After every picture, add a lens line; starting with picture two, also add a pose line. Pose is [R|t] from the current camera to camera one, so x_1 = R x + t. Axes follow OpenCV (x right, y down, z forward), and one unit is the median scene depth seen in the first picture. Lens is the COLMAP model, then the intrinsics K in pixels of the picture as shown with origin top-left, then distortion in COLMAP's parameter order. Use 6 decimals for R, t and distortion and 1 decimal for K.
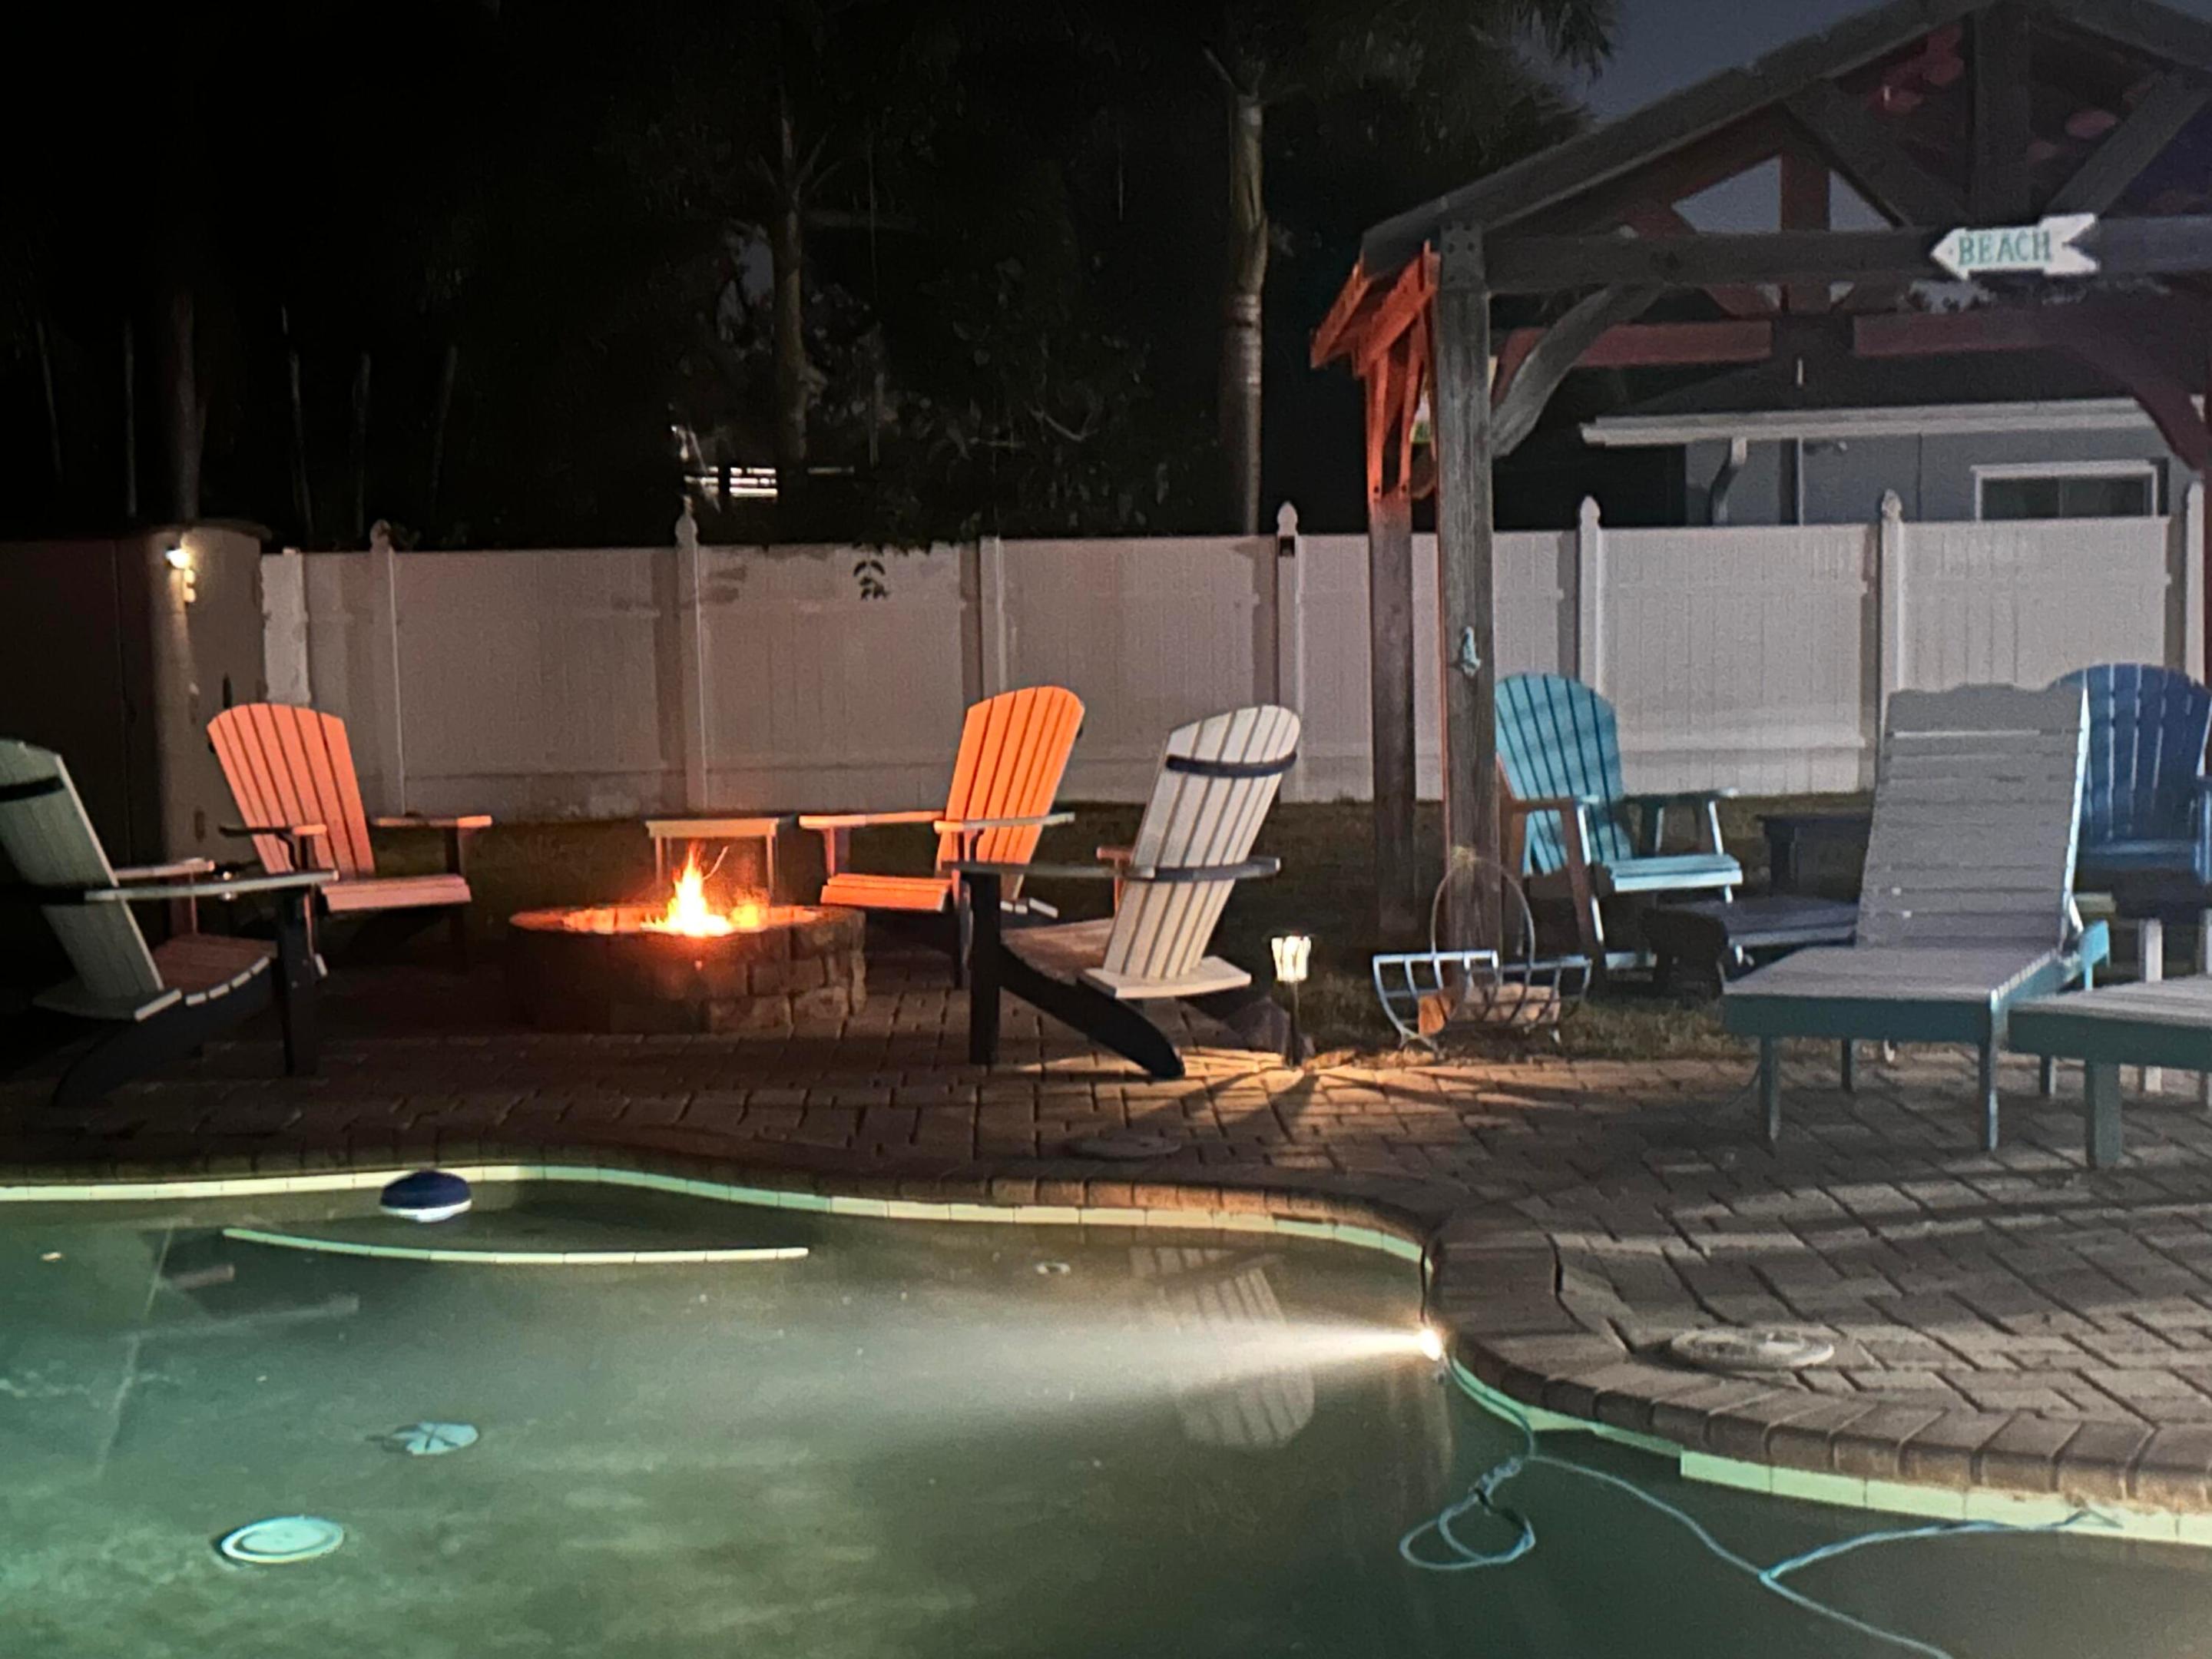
lens RADIAL K [[3362.8, 0, 1105.1], [0, 3362.8, 1069.2], [0, 0, 1]] dist [0.074788, -0.058435]
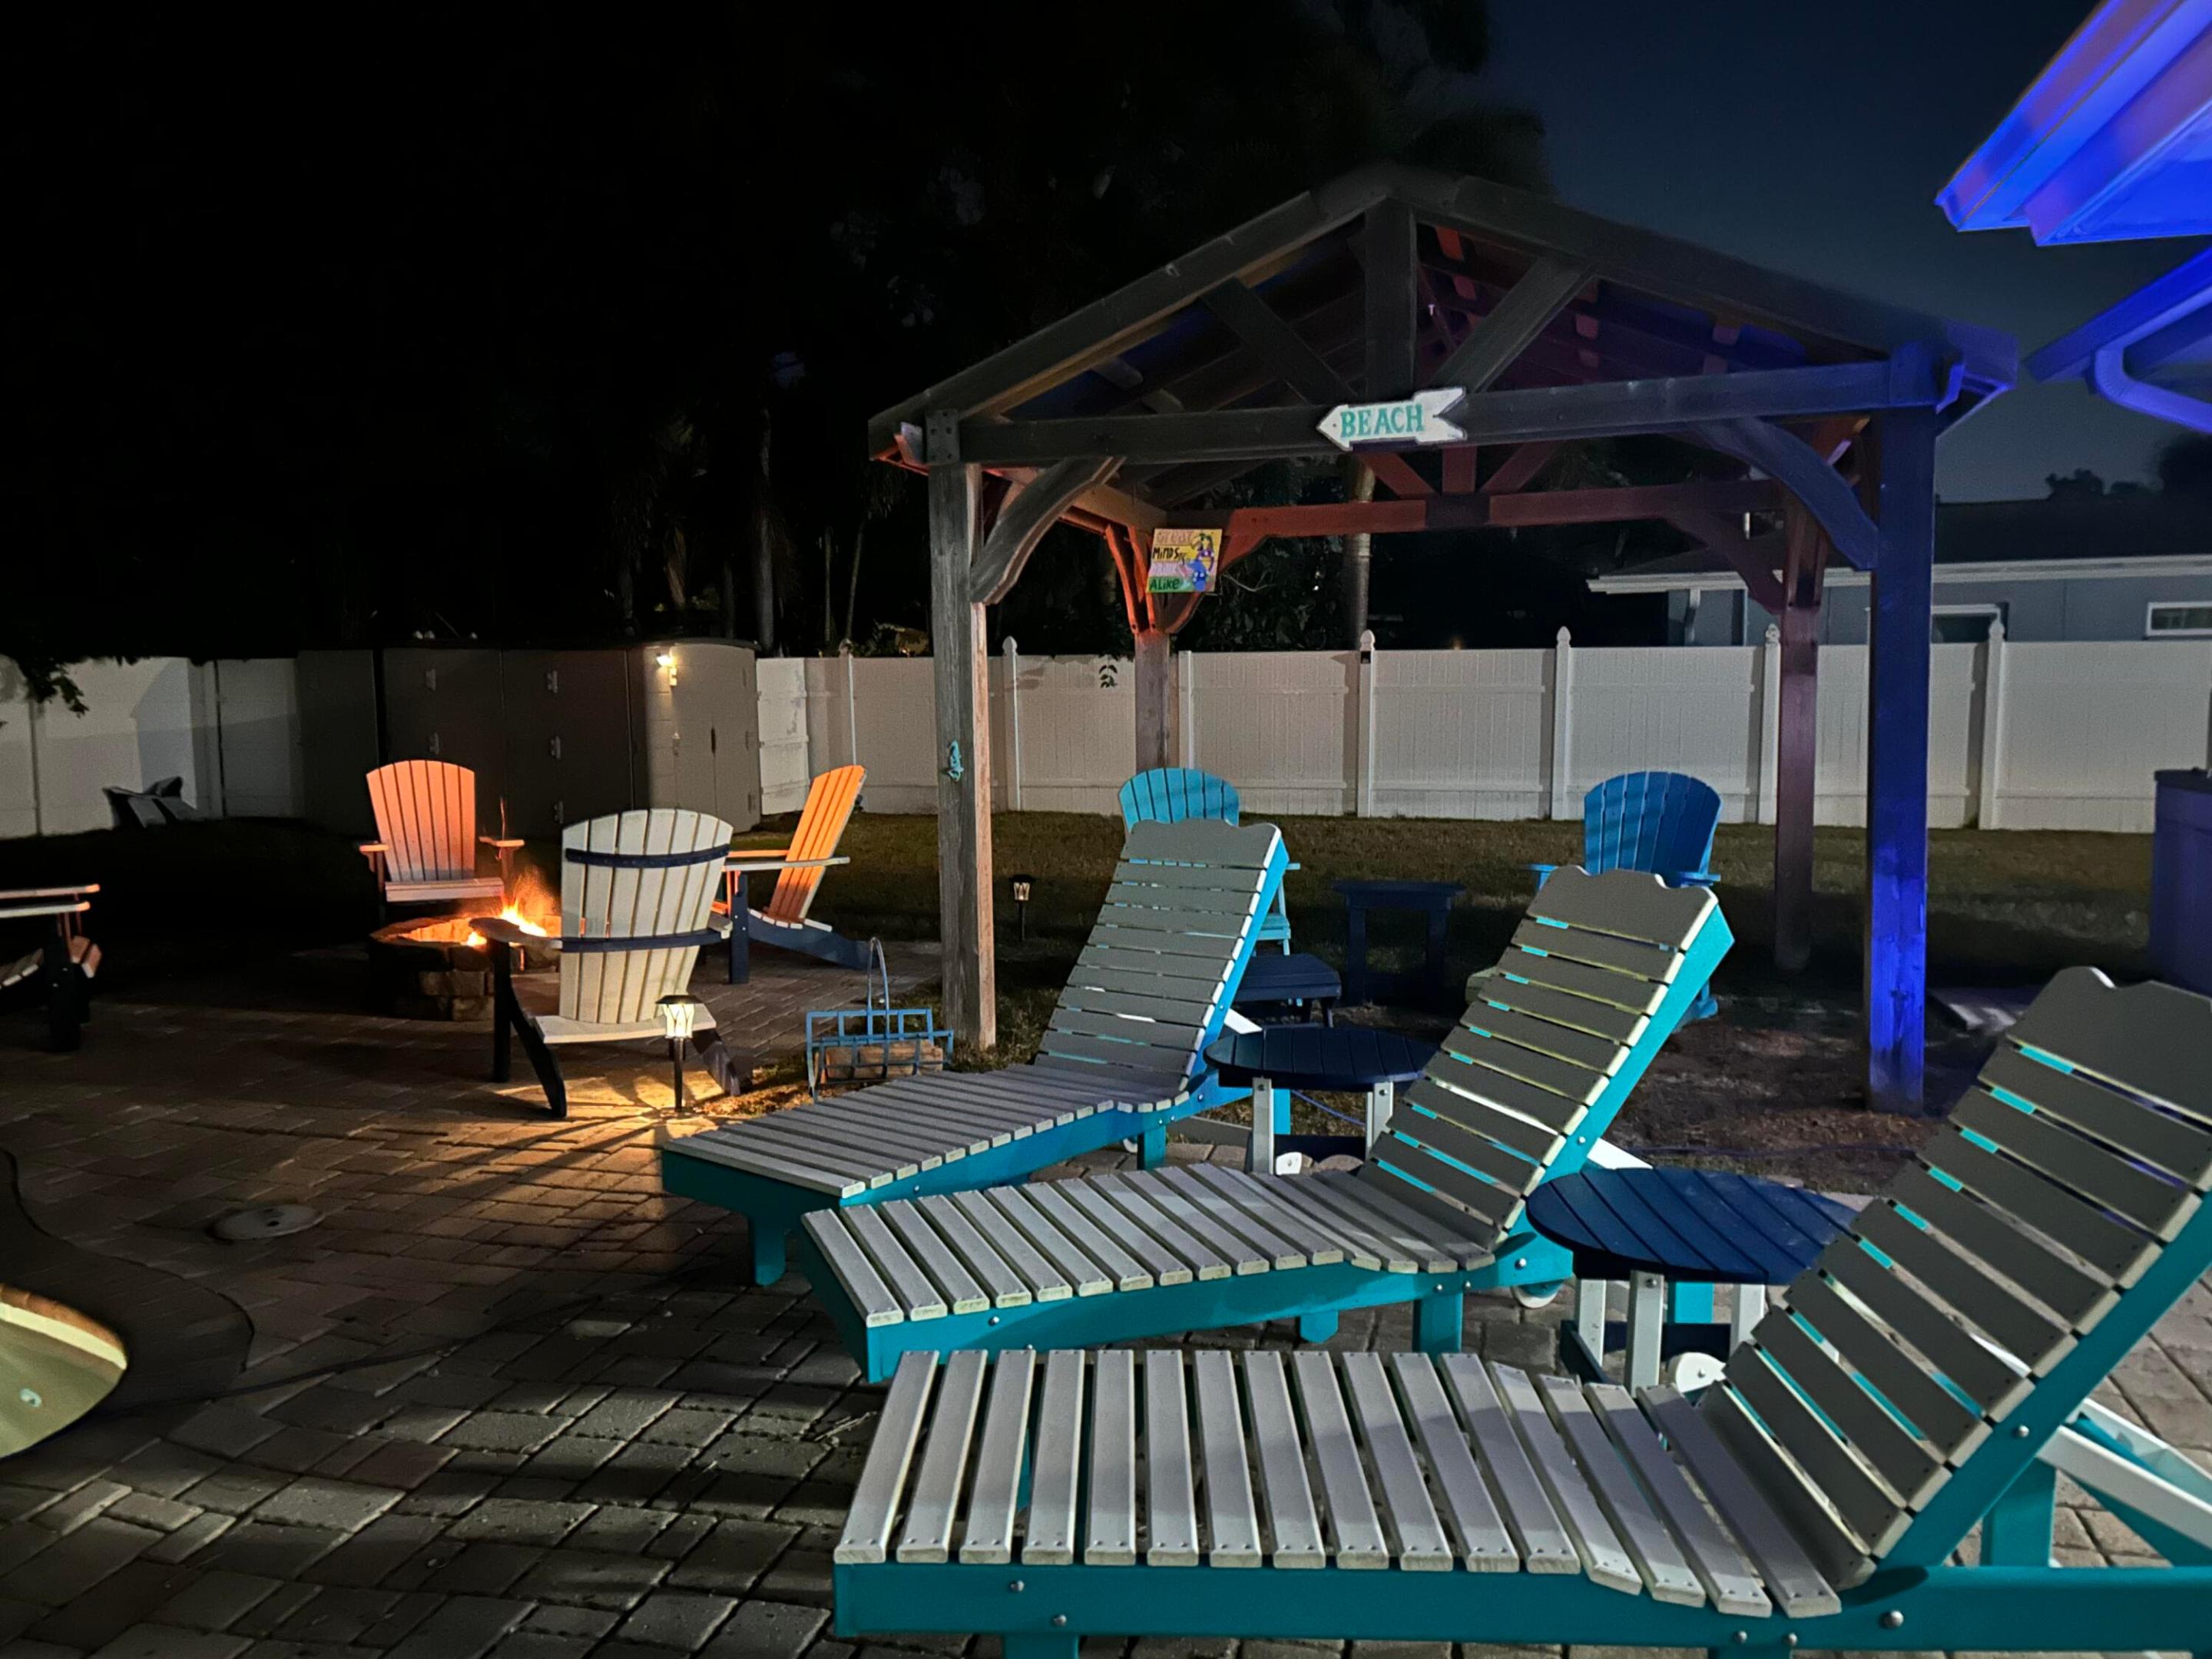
lens RADIAL K [[1667.4, 0, 1105.7], [0, 1667.4, 881.0], [0, 0, 1]] dist [0.068786, -0.097115]
pose [[0.961560, 0.045318, -0.270829, 0.310906], [-0.049079, 0.998770, -0.007125, -0.073871], [0.270172, 0.020143, 0.962601, 0.405608]]
